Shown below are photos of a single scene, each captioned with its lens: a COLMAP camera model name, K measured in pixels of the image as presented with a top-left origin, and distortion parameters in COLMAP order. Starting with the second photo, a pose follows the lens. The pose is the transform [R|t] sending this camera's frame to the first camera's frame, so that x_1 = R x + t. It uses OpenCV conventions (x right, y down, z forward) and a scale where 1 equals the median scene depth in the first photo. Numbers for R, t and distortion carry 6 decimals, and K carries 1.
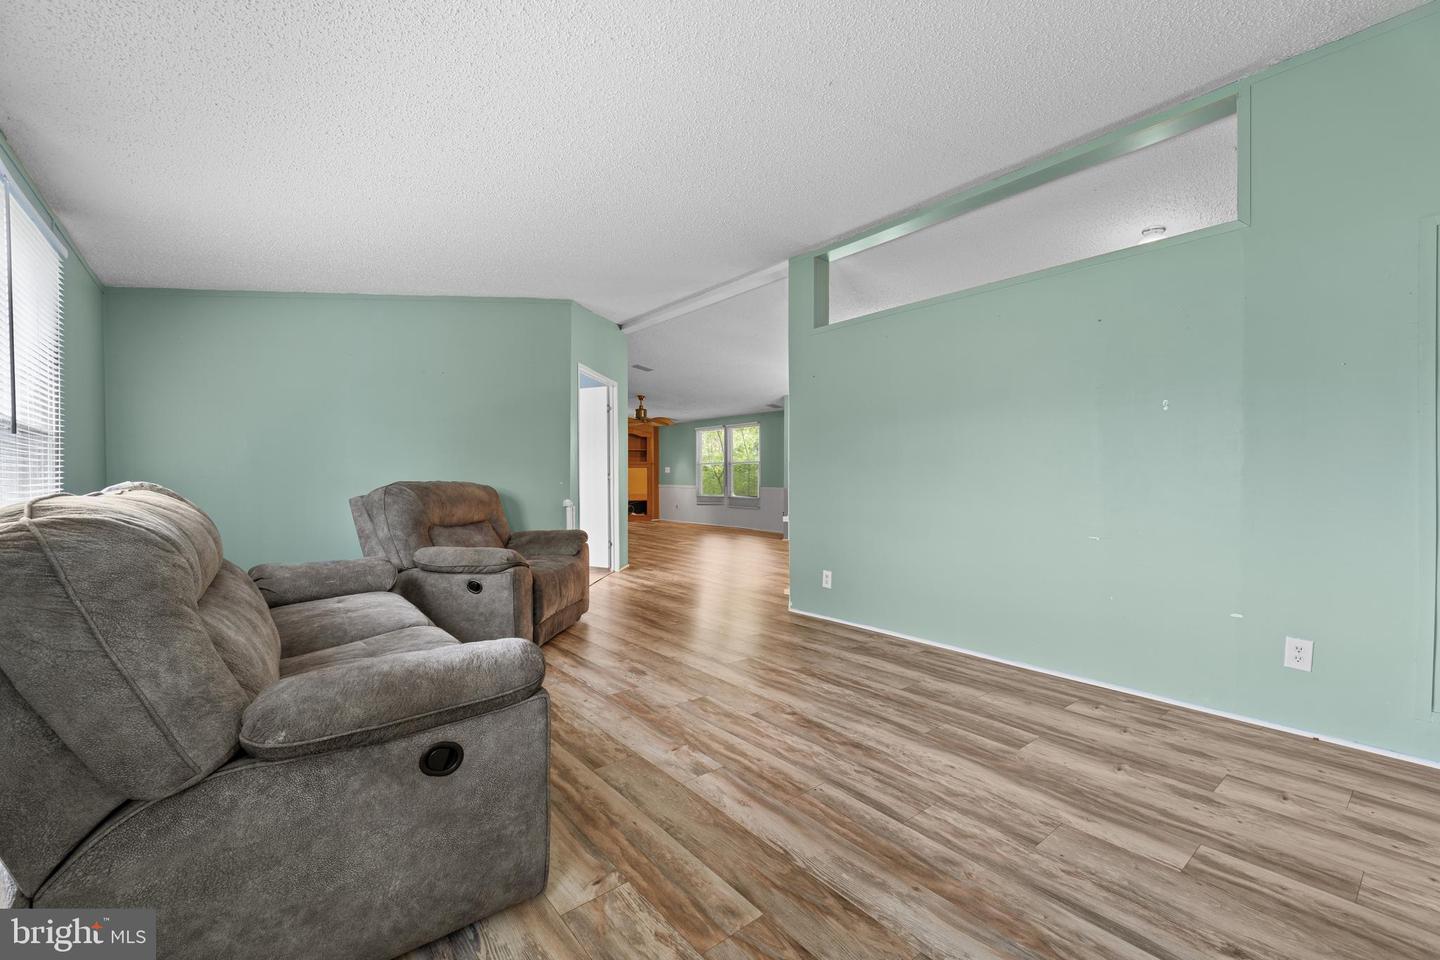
lens RADIAL K [[603.3, 0, 719.1], [0, 603.3, 477.5], [0, 0, 1]] dist [0.009246, -0.001644]
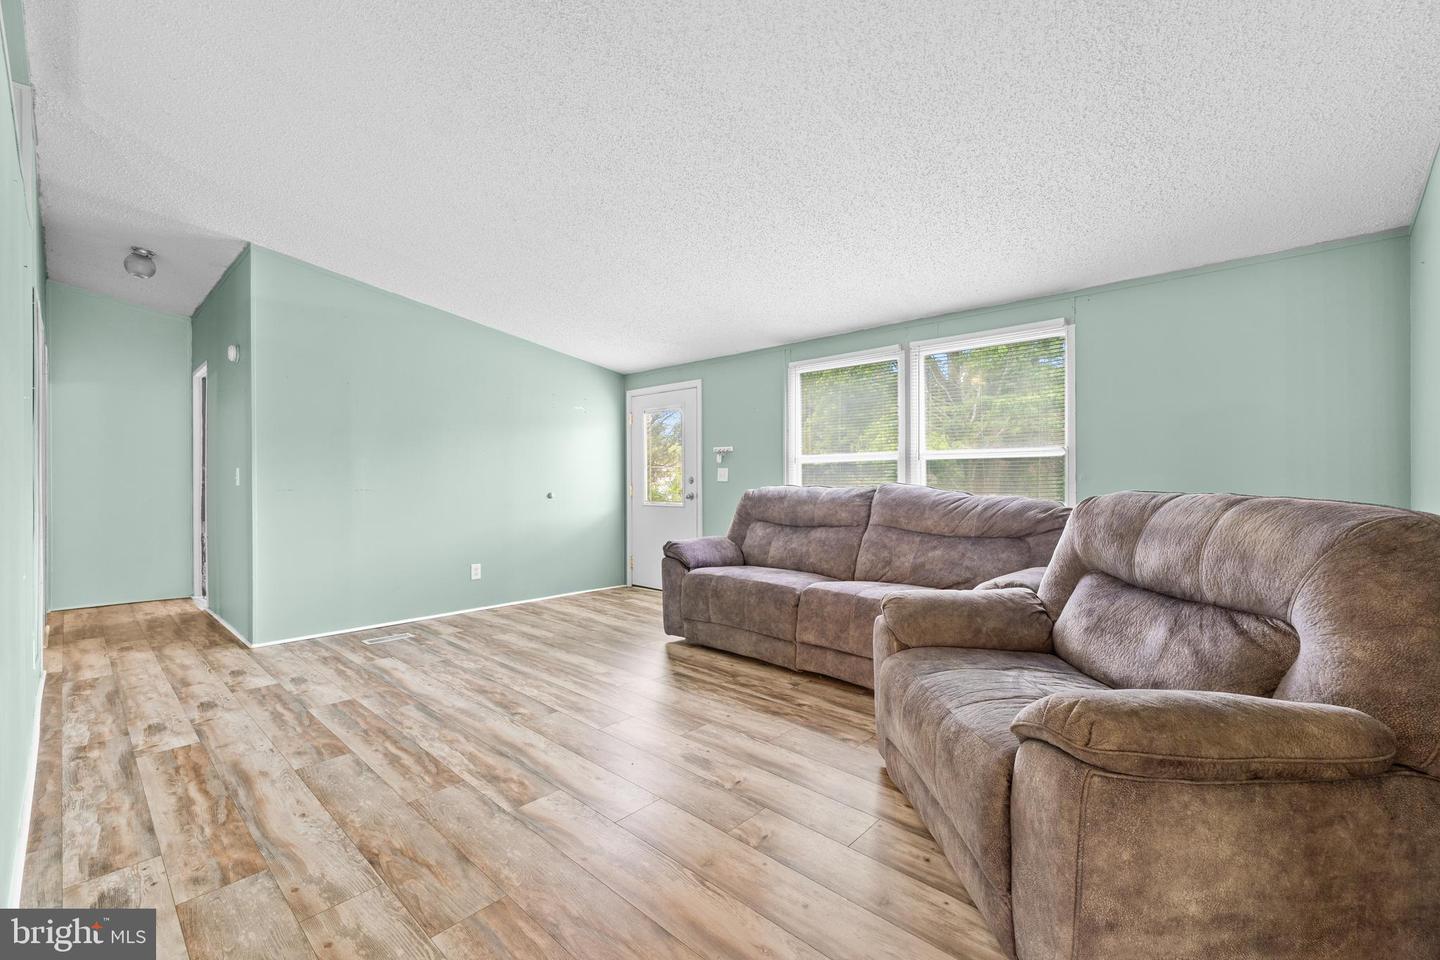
lens RADIAL K [[603.3, 0, 719.4], [0, 603.3, 481.2], [0, 0, 1]] dist [0.009246, -0.001644]
pose [[-0.988901, 0.006312, -0.148444, -0.071846], [0.005123, 0.999952, 0.008395, -0.012925], [0.148490, 0.007541, -0.988885, 2.086459]]
